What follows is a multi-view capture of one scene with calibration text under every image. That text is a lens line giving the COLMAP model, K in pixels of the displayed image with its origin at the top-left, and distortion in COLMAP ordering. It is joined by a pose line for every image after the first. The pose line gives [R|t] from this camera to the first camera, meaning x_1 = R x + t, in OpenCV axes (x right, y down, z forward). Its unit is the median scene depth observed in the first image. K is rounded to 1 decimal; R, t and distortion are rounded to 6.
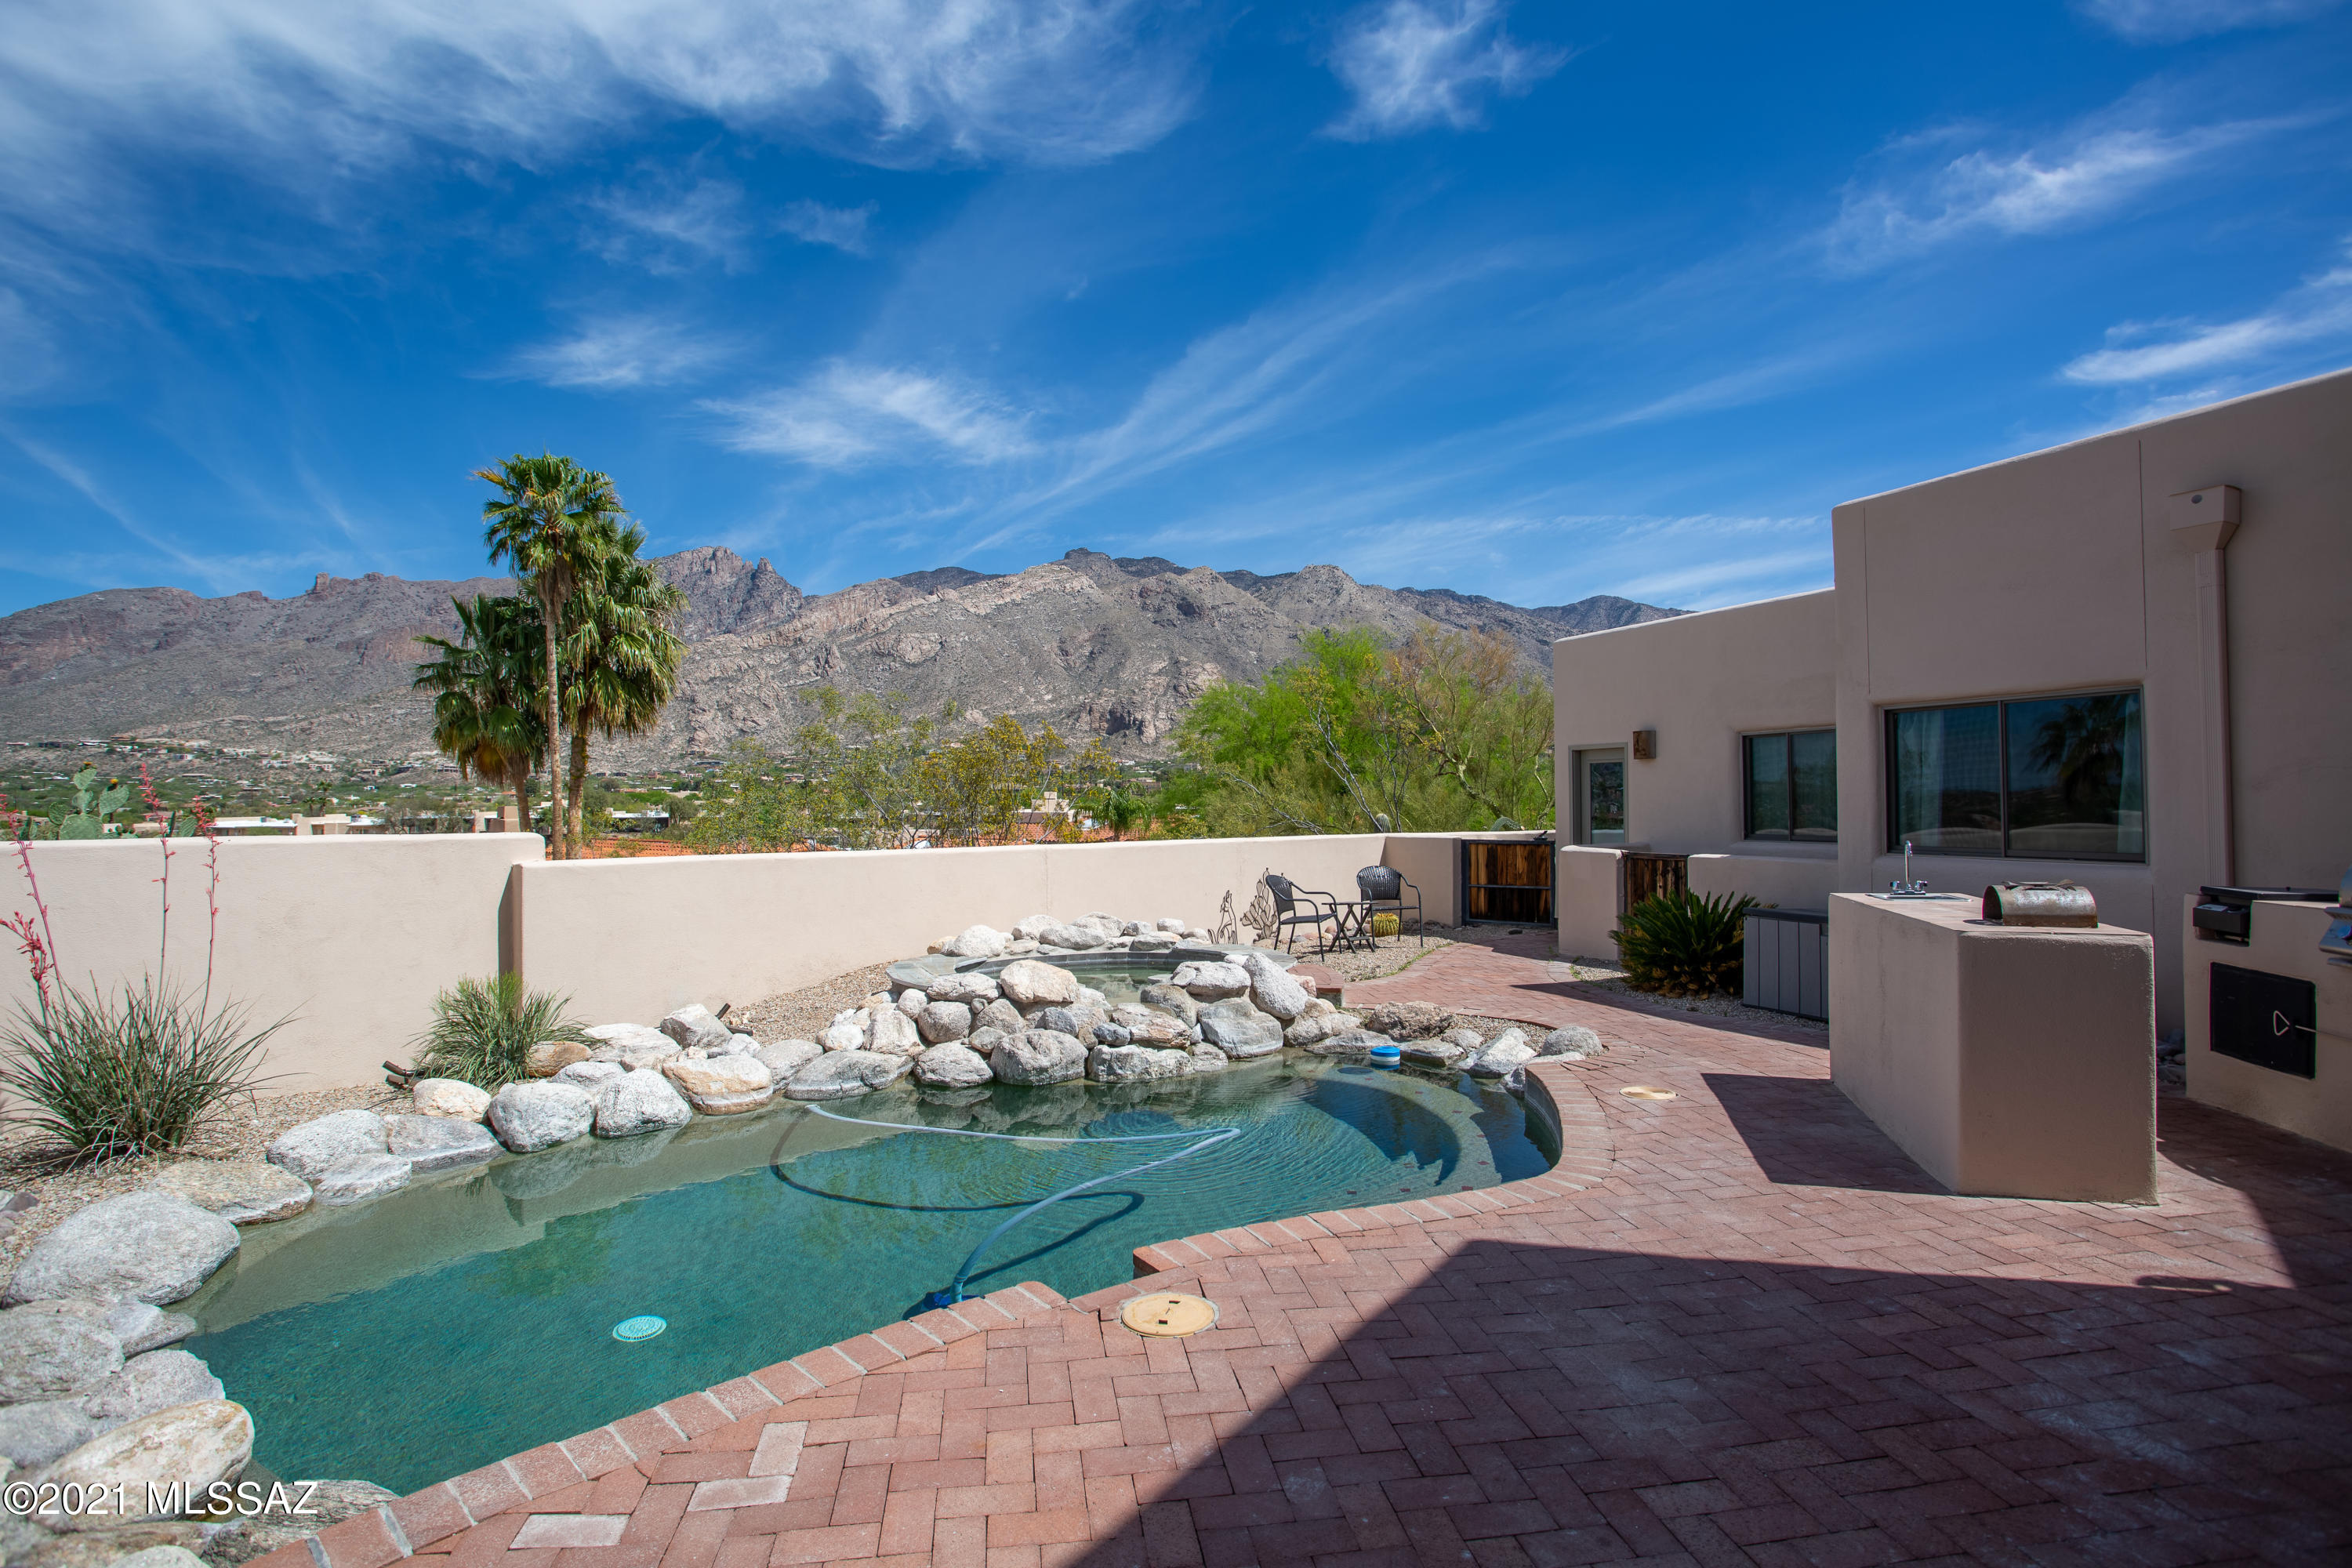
lens RADIAL K [[1162.5, 0, 1176.2], [0, 1162.5, 789.0], [0, 0, 1]] dist [-0.027211, 0.015644]
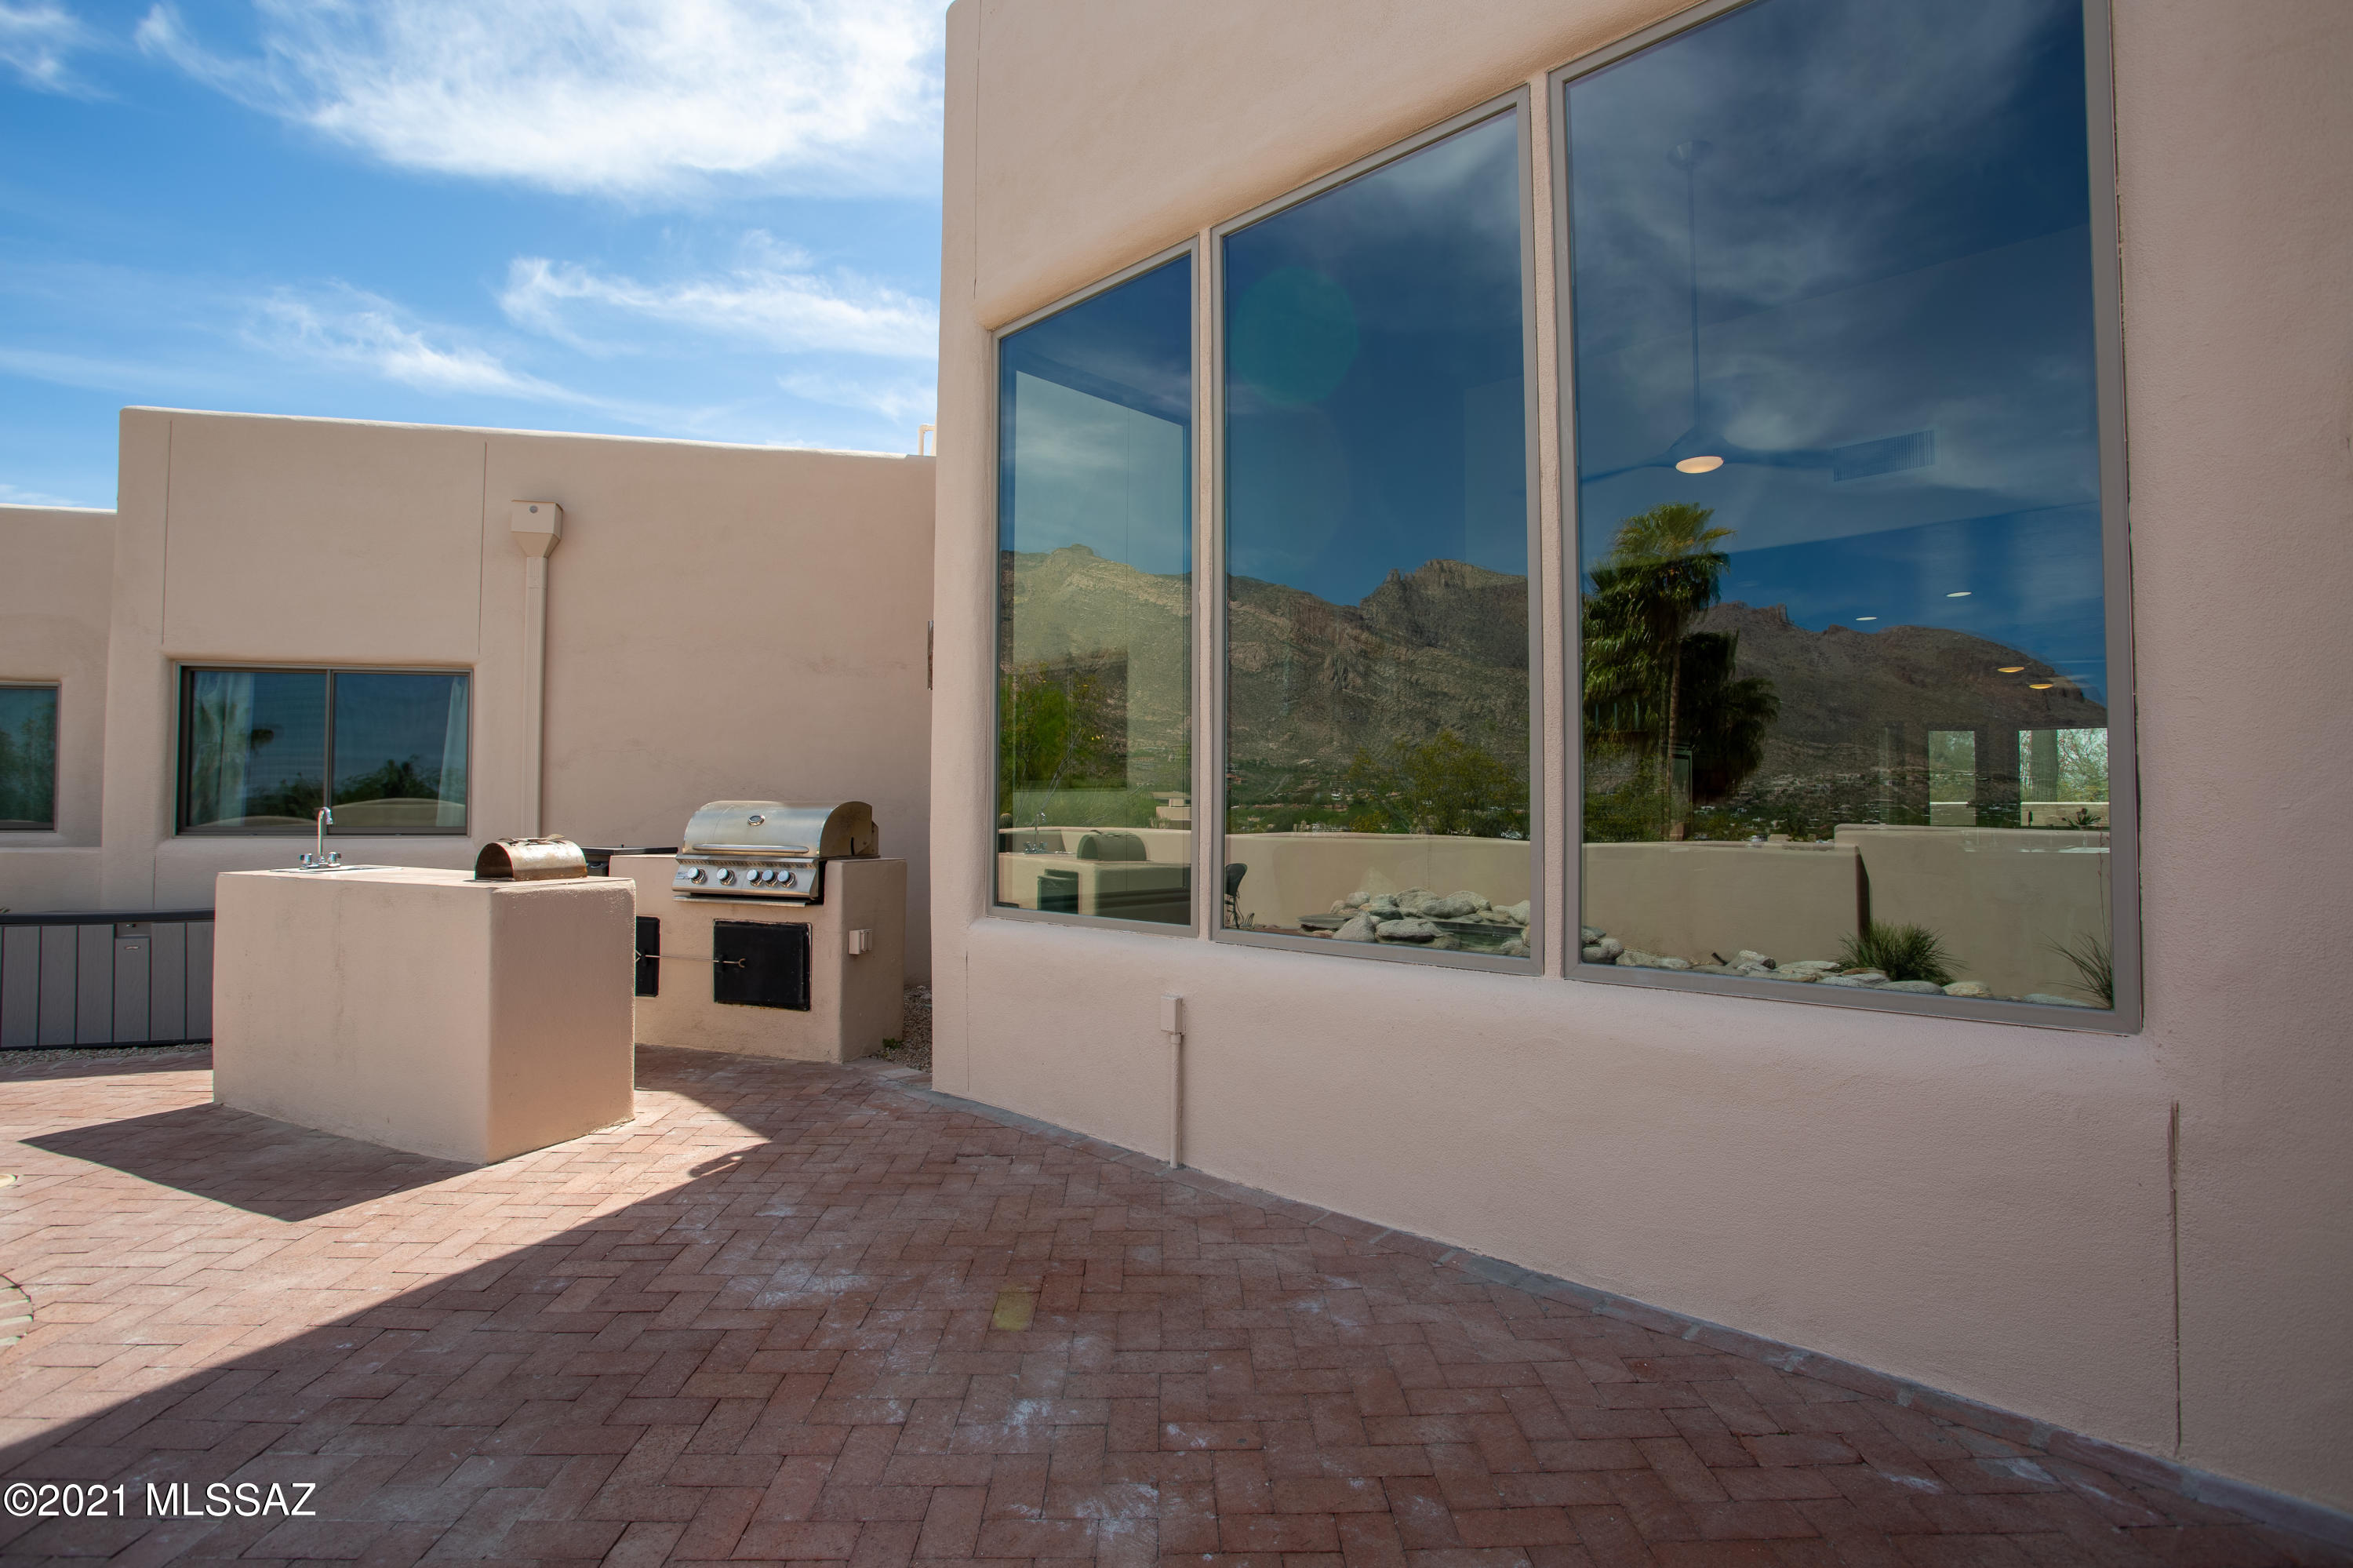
lens RADIAL K [[1163.0, 0, 1129.3], [0, 1163.0, 770.1], [0, 0, 1]] dist [-0.027211, 0.015644]
pose [[0.188738, 0.028698, 0.981608, -0.153756], [-0.014303, 0.999547, -0.026472, 0.036469], [-0.981923, -0.009044, 0.189063, 0.257758]]
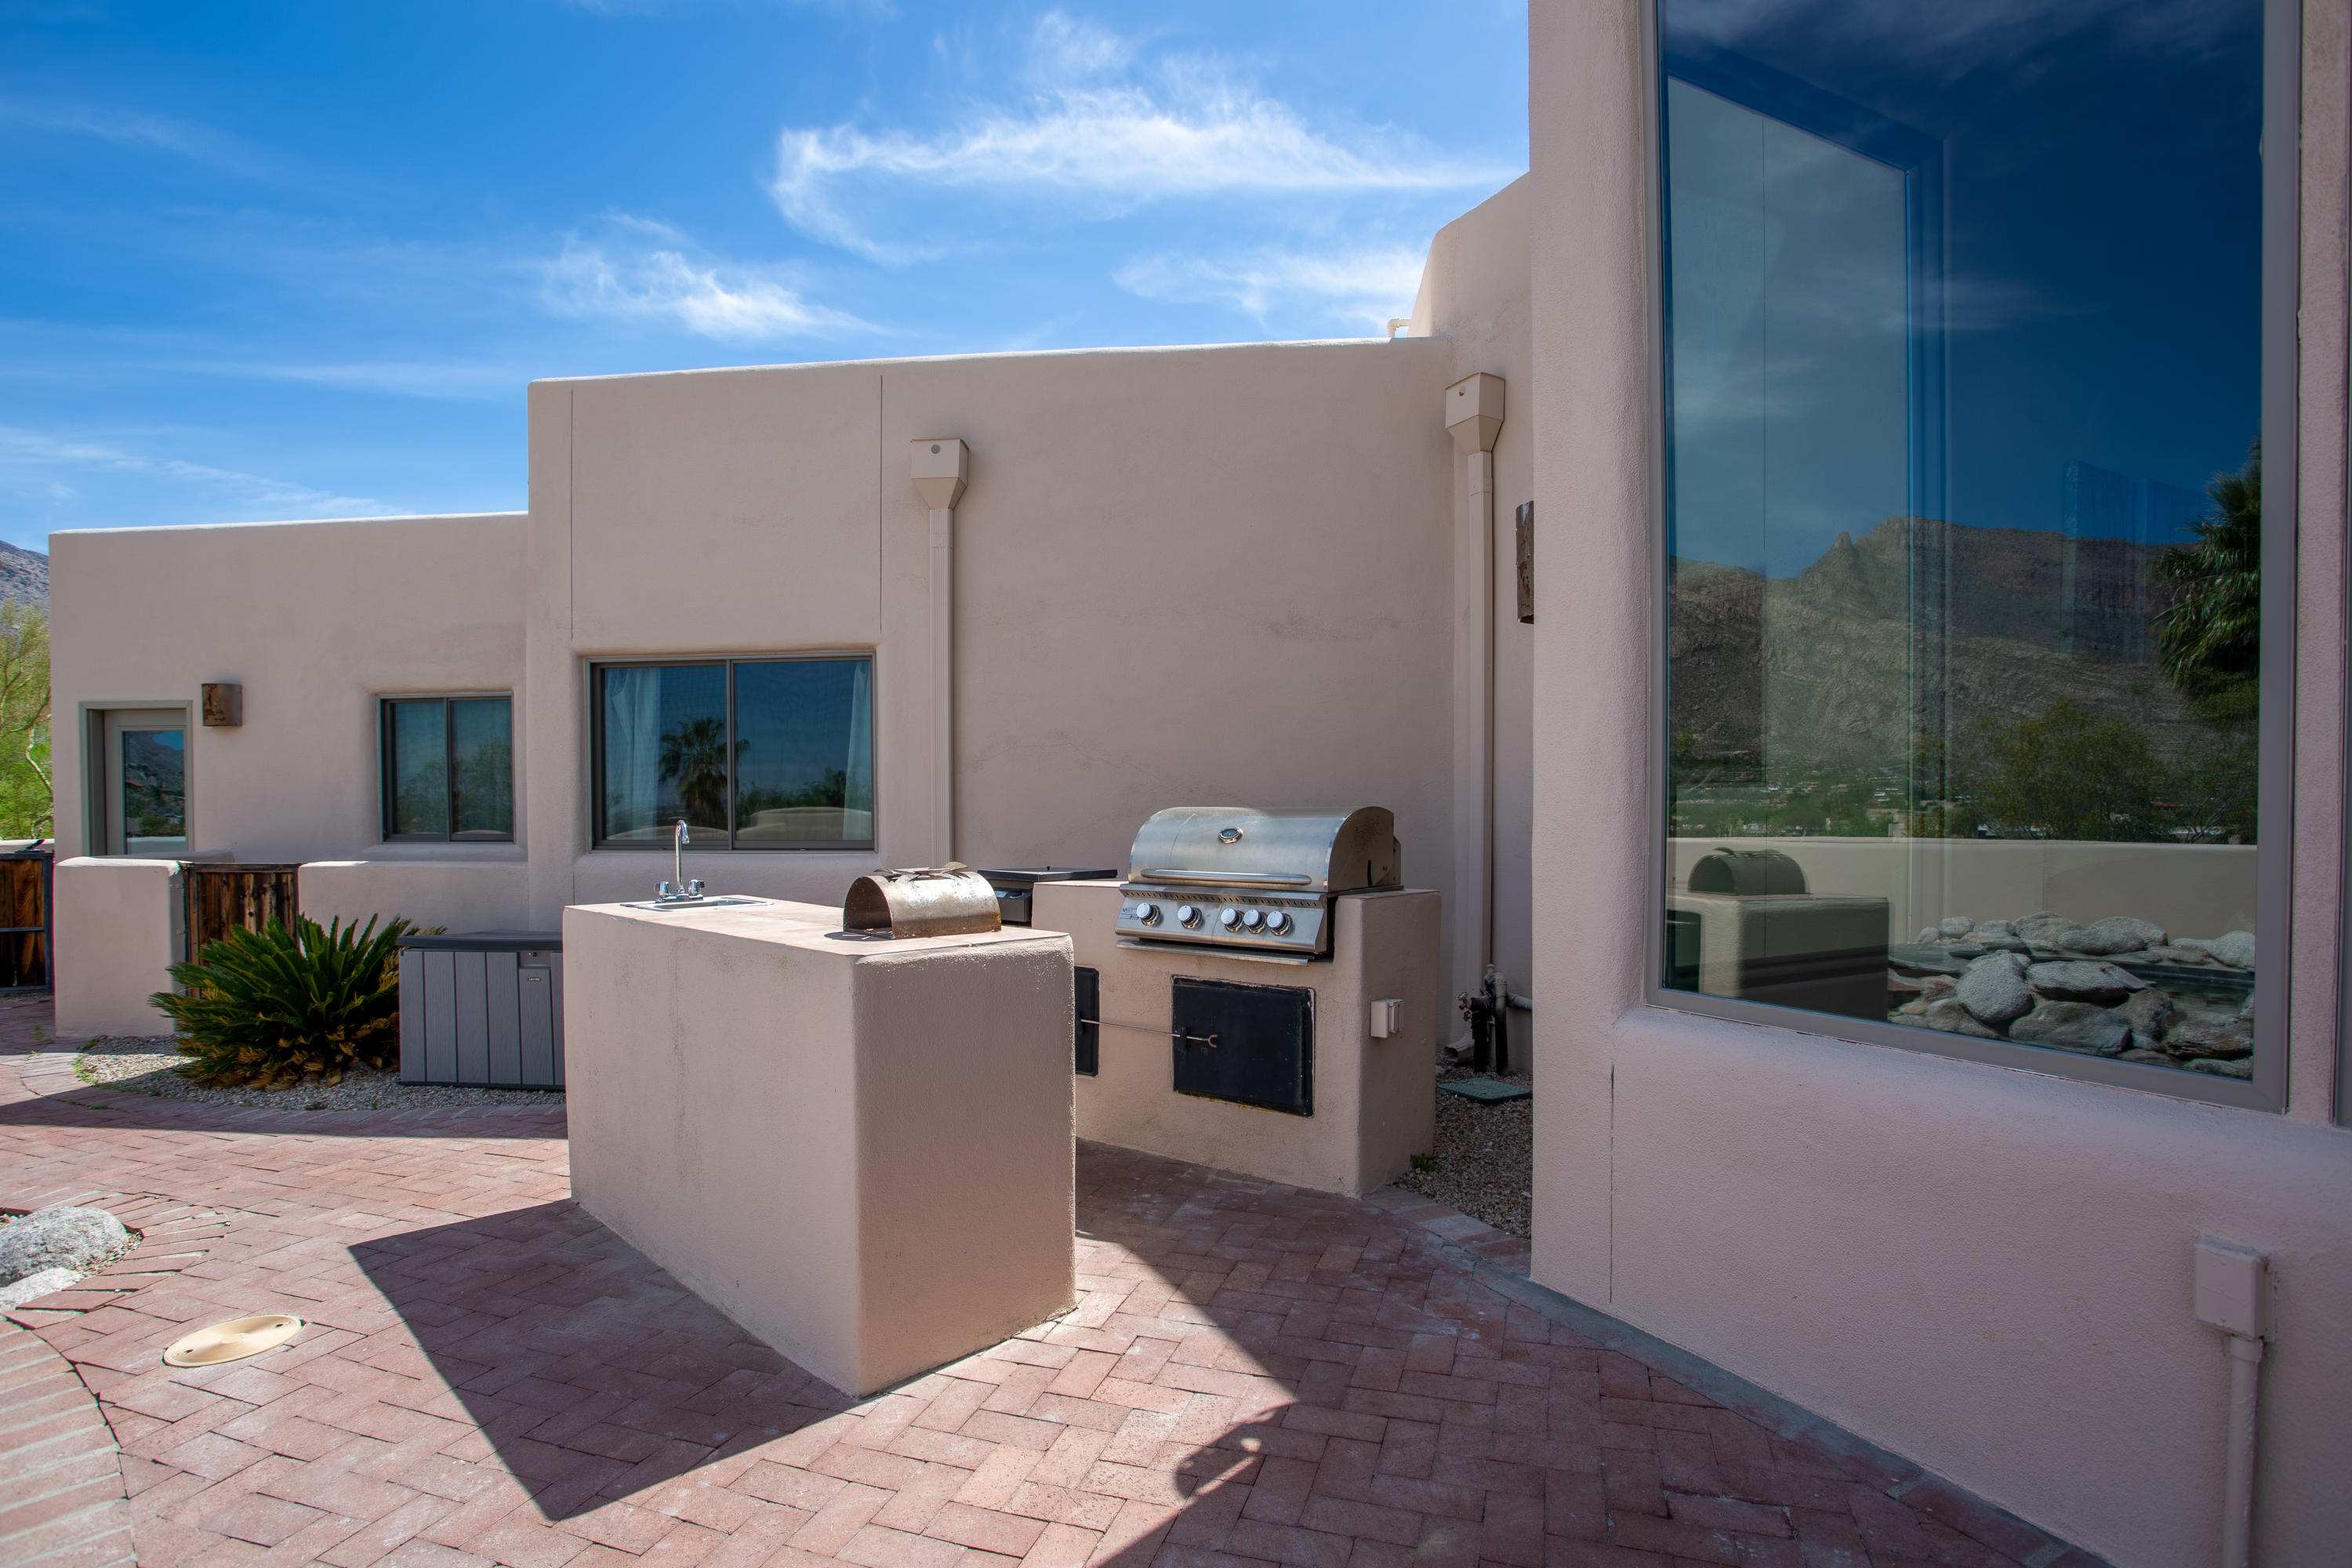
lens RADIAL K [[1162.5, 0, 1161.8], [0, 1162.5, 799.8], [0, 0, 1]] dist [-0.027211, 0.015644]
pose [[0.479289, -0.000473, 0.877657, 0.202428], [-0.002171, 0.999996, 0.001724, 0.036309], [-0.877655, -0.002731, 0.479286, 0.507061]]
